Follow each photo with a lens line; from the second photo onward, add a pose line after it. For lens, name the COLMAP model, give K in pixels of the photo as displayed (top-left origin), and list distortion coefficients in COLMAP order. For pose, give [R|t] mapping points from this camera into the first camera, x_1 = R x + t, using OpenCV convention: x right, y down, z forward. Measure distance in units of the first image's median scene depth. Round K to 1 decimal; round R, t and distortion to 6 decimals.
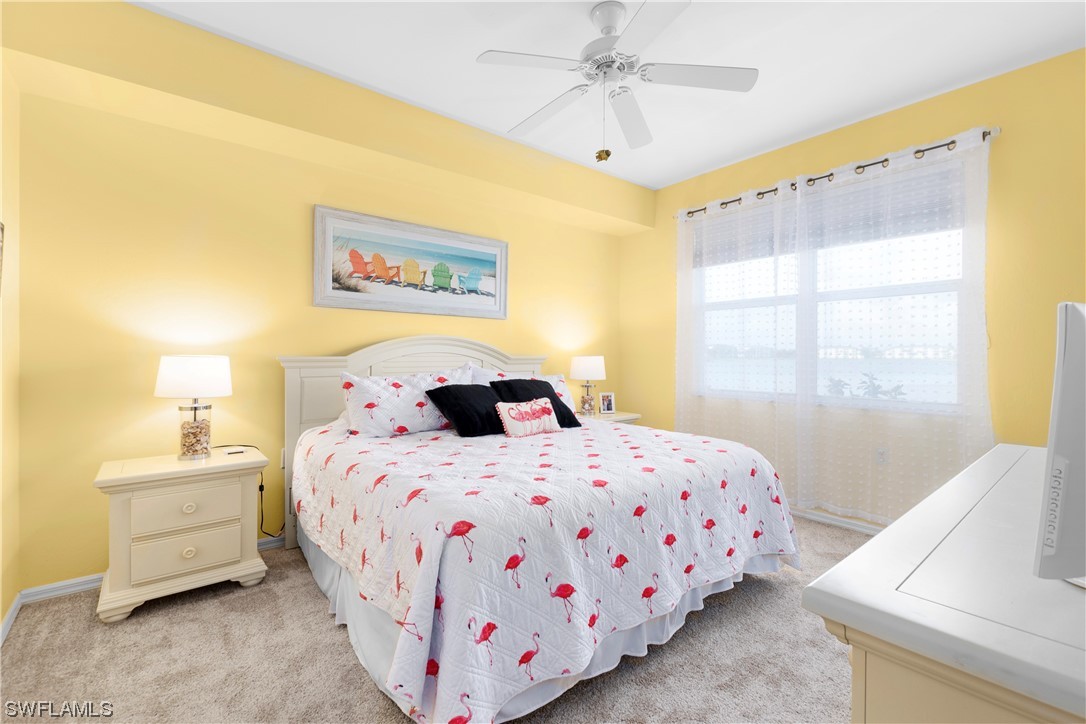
lens RADIAL K [[472.2, 0, 536.8], [0, 472.2, 362.7], [0, 0, 1]] dist [-0.000180, 0.000376]
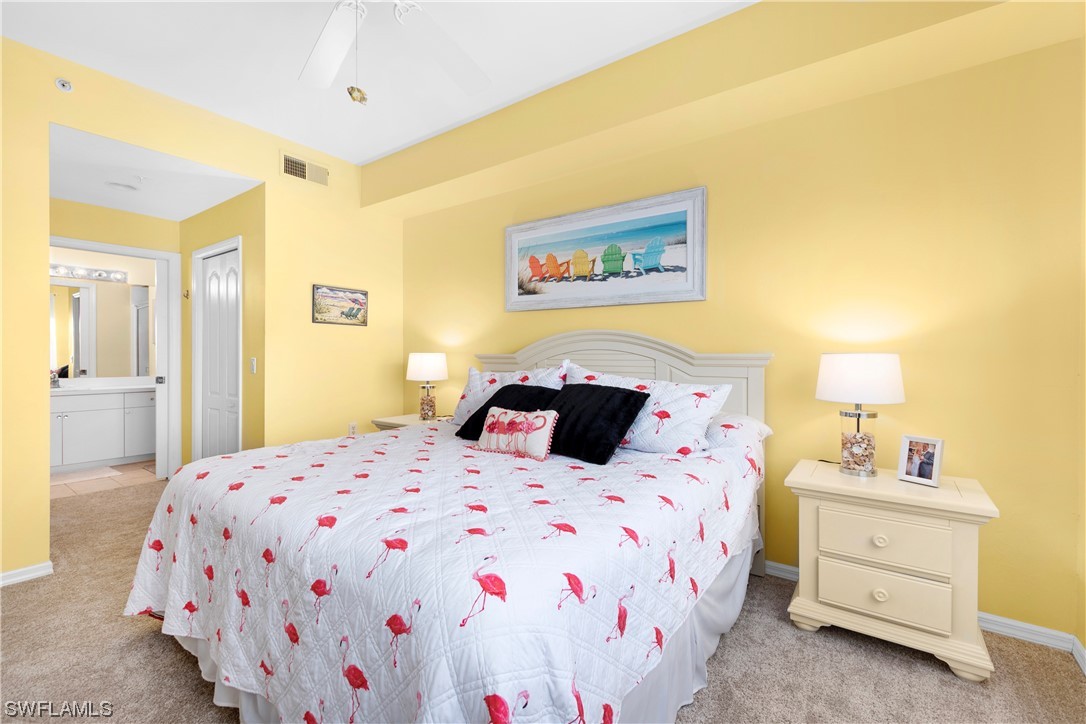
lens RADIAL K [[472.2, 0, 544.1], [0, 472.2, 357.0], [0, 0, 1]] dist [-0.000180, 0.000376]
pose [[0.259697, -0.005849, -0.965672, 0.601267], [-0.022320, 0.999678, -0.012057, 0.004179], [0.965432, 0.024685, 0.259483, 0.683428]]
